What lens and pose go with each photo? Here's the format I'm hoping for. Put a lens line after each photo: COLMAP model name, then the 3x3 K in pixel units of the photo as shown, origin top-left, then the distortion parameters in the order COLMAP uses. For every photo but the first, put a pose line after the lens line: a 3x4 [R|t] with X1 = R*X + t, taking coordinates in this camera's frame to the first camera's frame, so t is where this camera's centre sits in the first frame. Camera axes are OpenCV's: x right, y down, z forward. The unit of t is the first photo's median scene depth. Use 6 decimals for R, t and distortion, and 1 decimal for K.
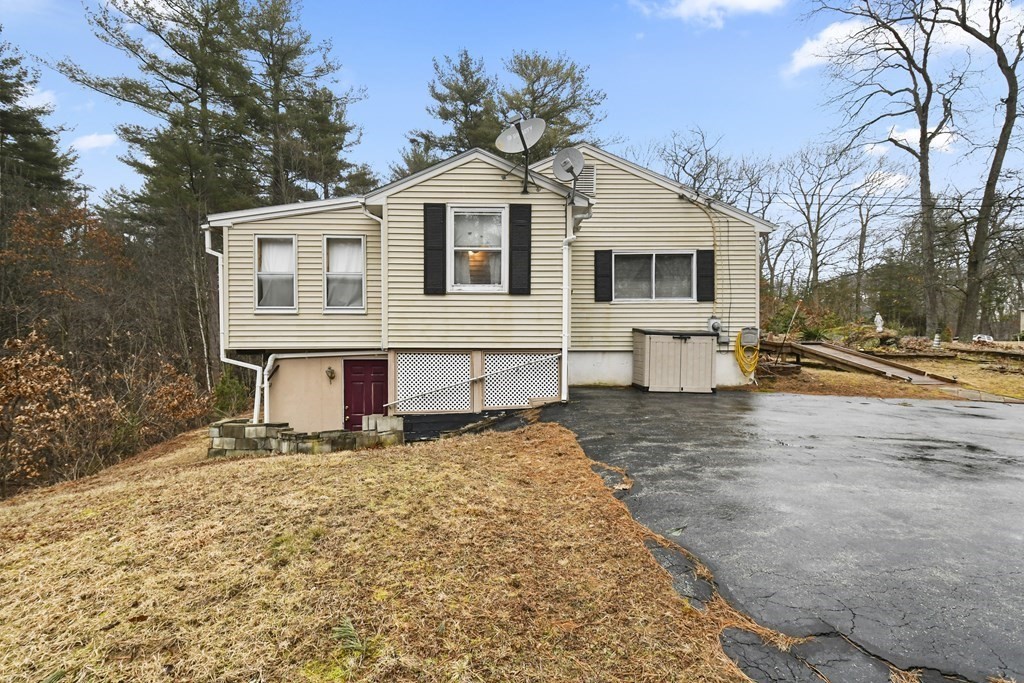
lens RADIAL K [[447.9, 0, 523.4], [0, 447.9, 341.7], [0, 0, 1]] dist [0.018461, -0.013899]
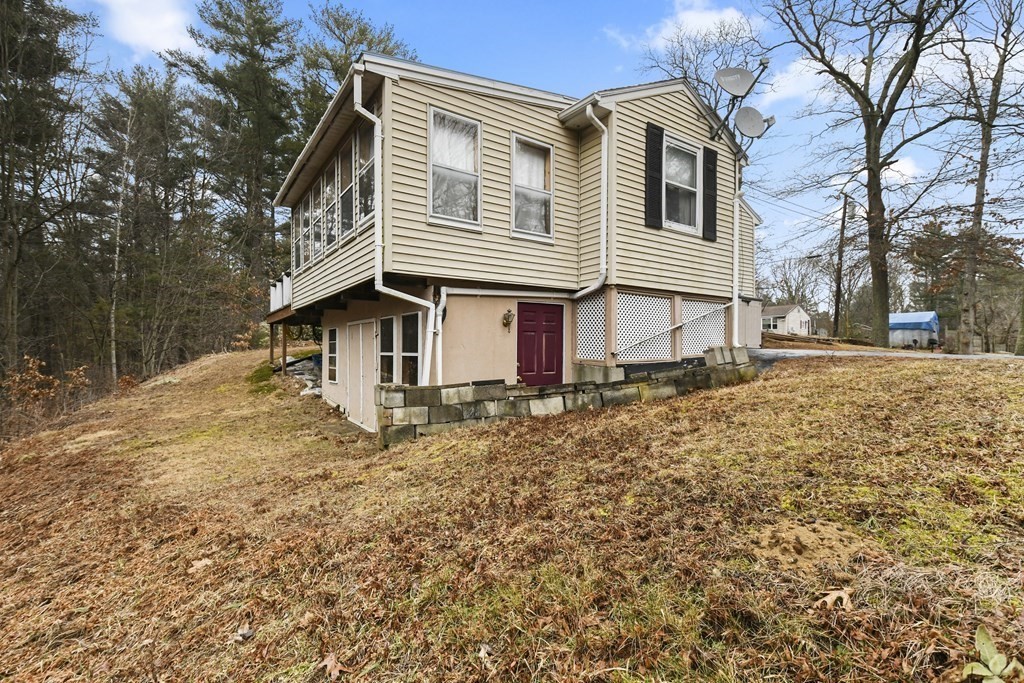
lens RADIAL K [[447.9, 0, 514.8], [0, 447.9, 346.9], [0, 0, 1]] dist [0.018461, -0.013899]
pose [[0.844291, 0.002078, 0.535882, -0.887556], [0.002162, 0.999971, -0.007283, 0.133901], [-0.535881, 0.007307, 0.844262, 0.387971]]
